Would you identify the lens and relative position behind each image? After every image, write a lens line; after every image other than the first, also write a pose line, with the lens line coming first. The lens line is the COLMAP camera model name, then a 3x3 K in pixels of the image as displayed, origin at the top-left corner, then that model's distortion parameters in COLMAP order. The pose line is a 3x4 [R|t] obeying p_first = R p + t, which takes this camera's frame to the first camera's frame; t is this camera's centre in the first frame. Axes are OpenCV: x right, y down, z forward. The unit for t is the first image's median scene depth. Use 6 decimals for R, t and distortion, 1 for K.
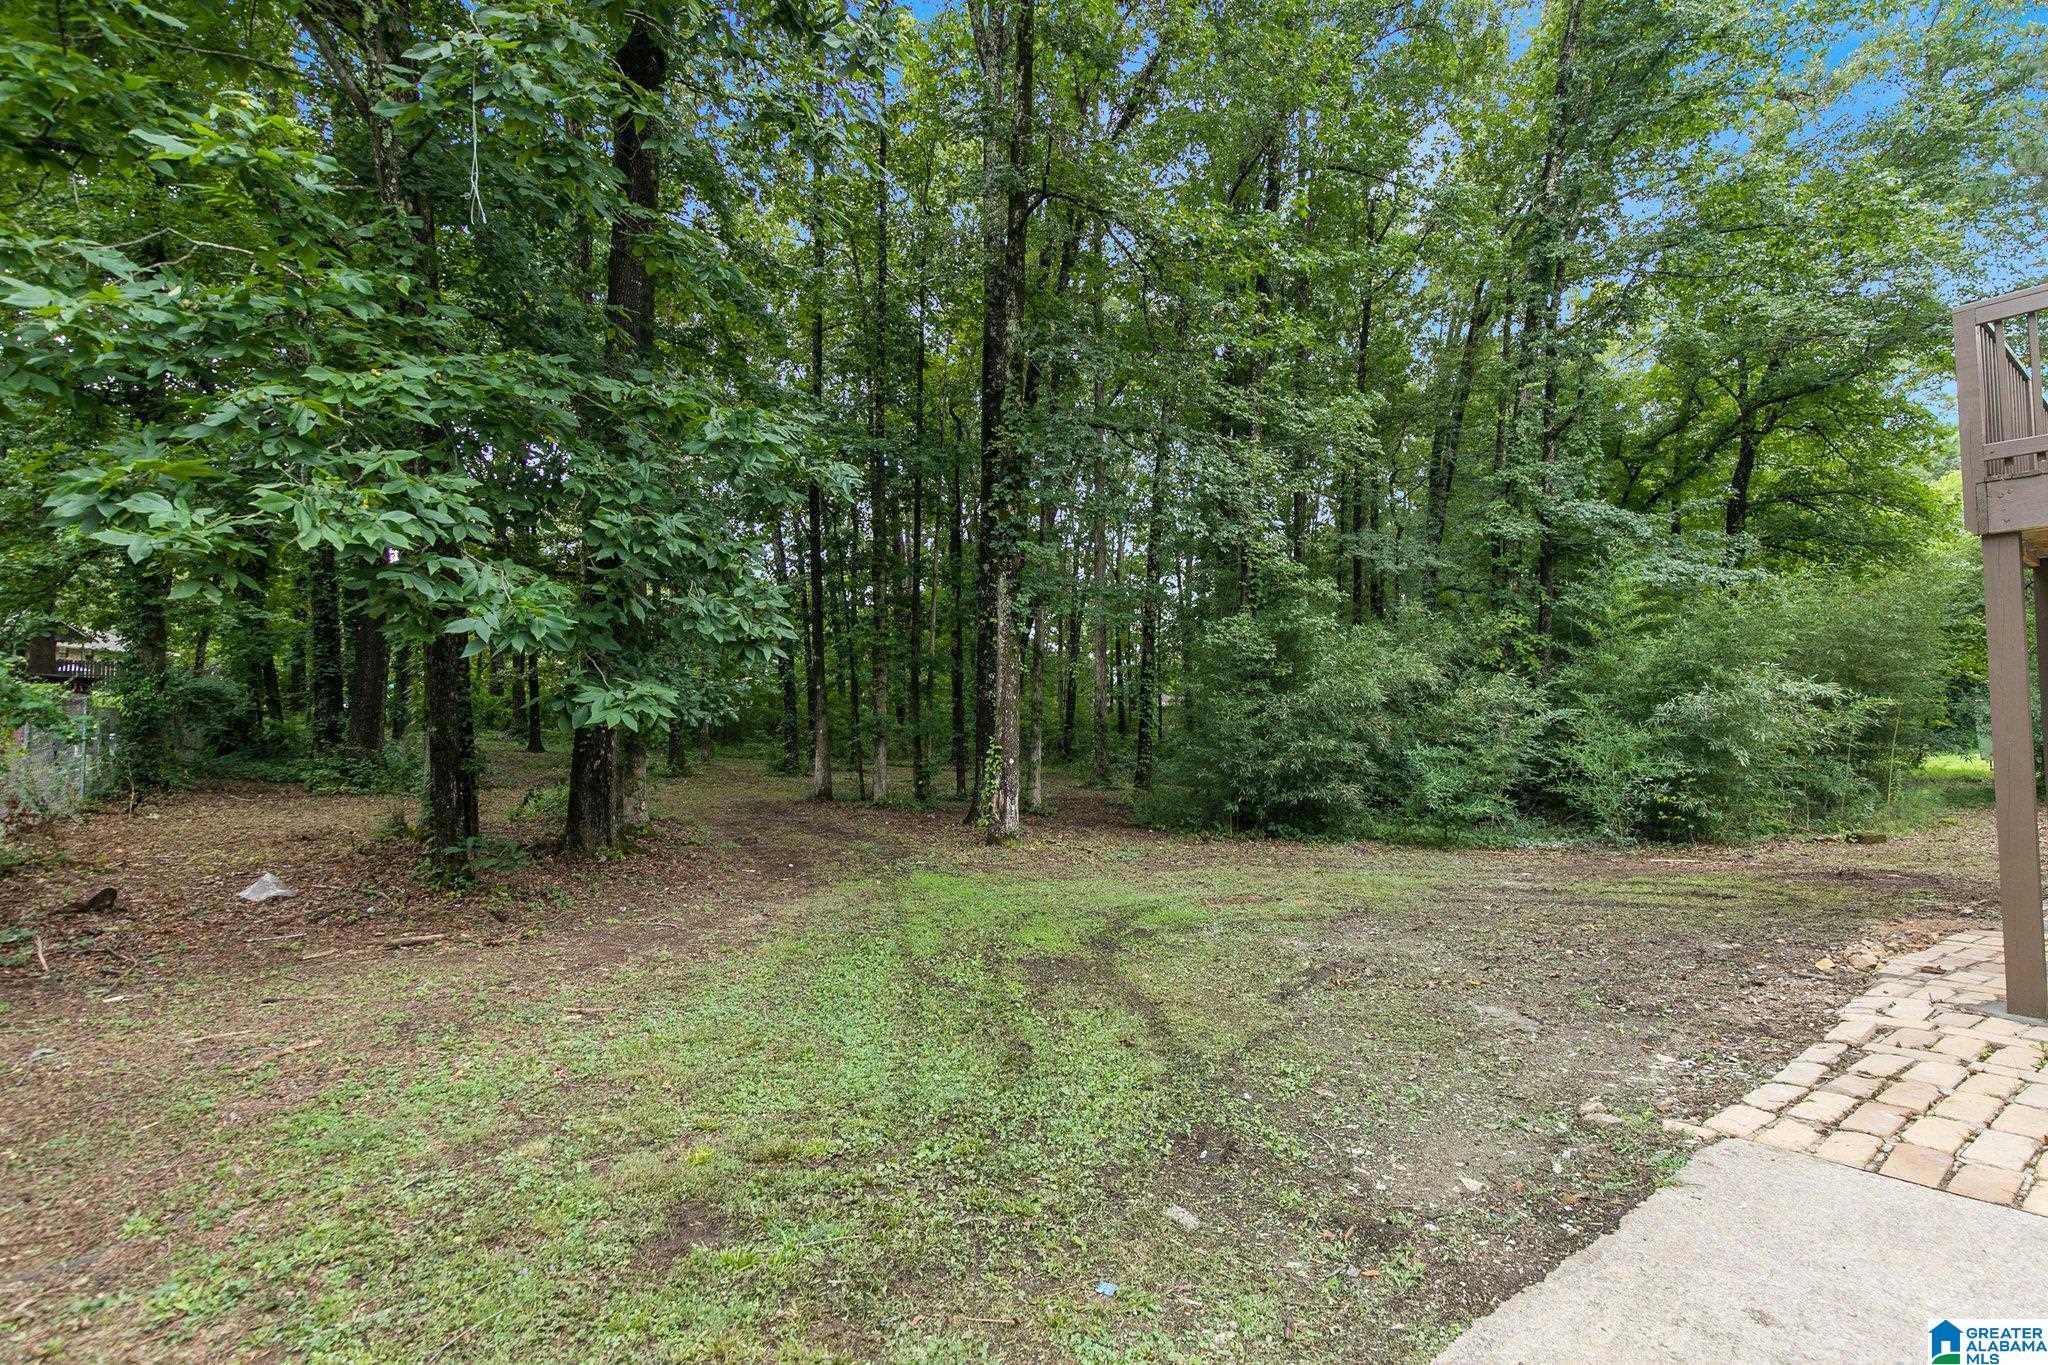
lens RADIAL K [[925.9, 0, 1022.3], [0, 925.9, 686.4], [0, 0, 1]] dist [0.000890, 0.000407]
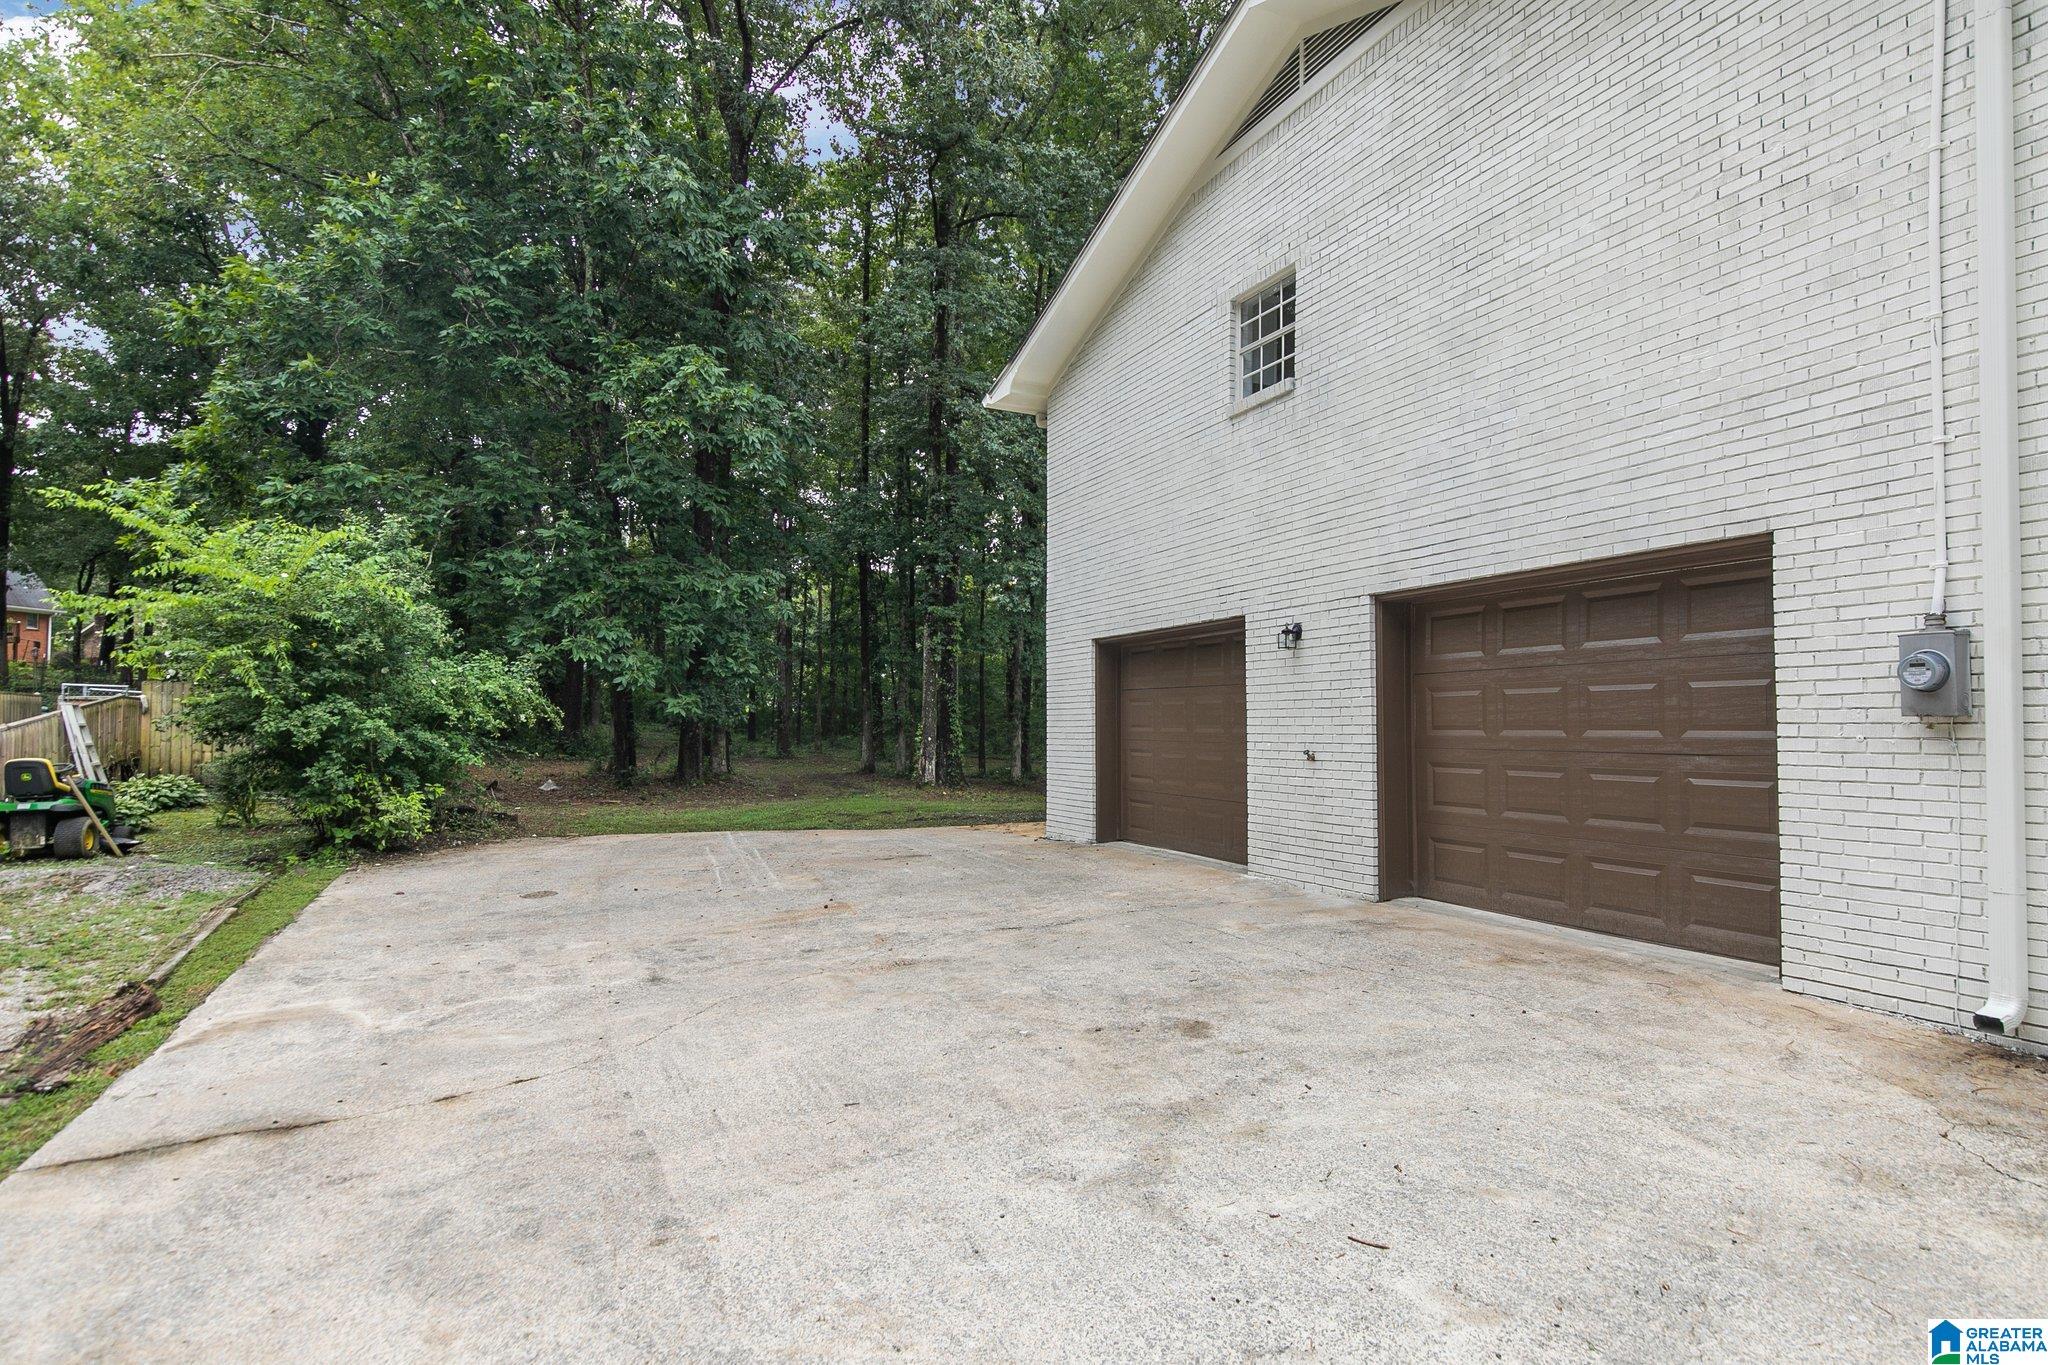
lens RADIAL K [[1176.3, 0, 1024.9], [0, 1176.3, 688.8], [0, 0, 1]] dist [0.000515, 0.000000]
pose [[0.972038, -0.005137, -0.234766, 0.716135], [0.007273, 0.999940, 0.008233, -0.025894], [0.234709, -0.009710, 0.972017, -1.094725]]
